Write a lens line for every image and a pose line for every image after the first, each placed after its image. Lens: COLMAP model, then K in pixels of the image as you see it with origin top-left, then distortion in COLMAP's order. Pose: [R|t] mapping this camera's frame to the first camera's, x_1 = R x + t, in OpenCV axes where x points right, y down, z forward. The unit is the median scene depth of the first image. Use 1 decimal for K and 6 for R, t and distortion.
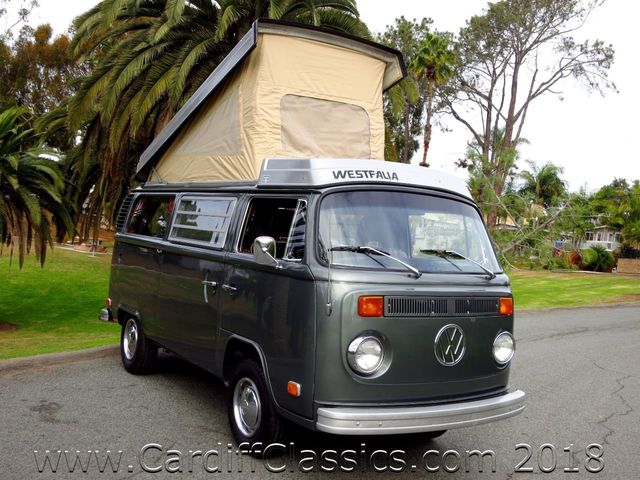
lens RADIAL K [[705.9, 0, 322.0], [0, 705.9, 243.6], [0, 0, 1]] dist [-0.094412, 0.000000]
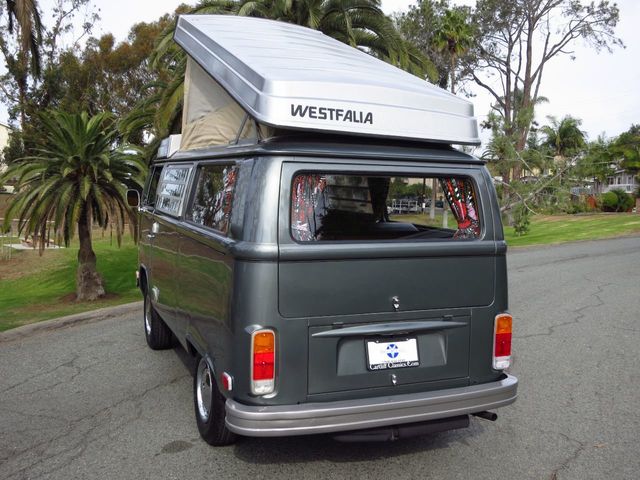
lens RADIAL K [[644.8, 0, 324.1], [0, 644.8, 241.3], [0, 0, 1]] dist [-0.070073, 0.000000]
pose [[0.994508, -0.078455, -0.069278, -0.000826], [0.081772, 0.995569, 0.046419, 0.001685], [0.065329, -0.051829, 0.996517, -0.037286]]
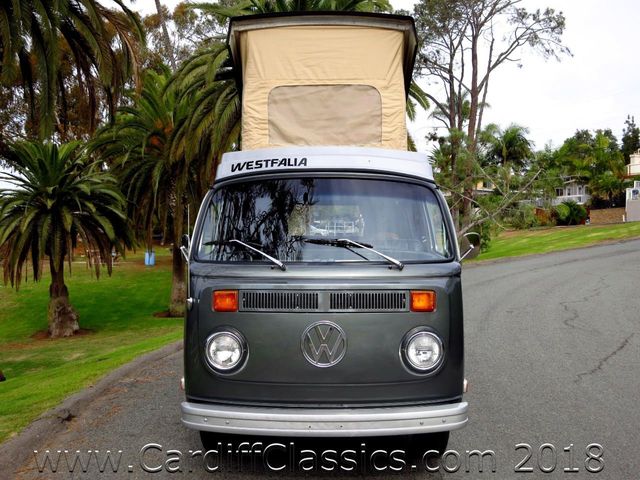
lens RADIAL K [[783.7, 0, 317.0], [0, 783.7, 244.1], [0, 0, 1]] dist [-0.102844, 0.000000]
pose [[0.990667, -0.120911, 0.062916, -0.061332], [0.119755, 0.992563, 0.021851, -0.002666], [-0.065090, -0.014113, 0.997780, -0.140373]]
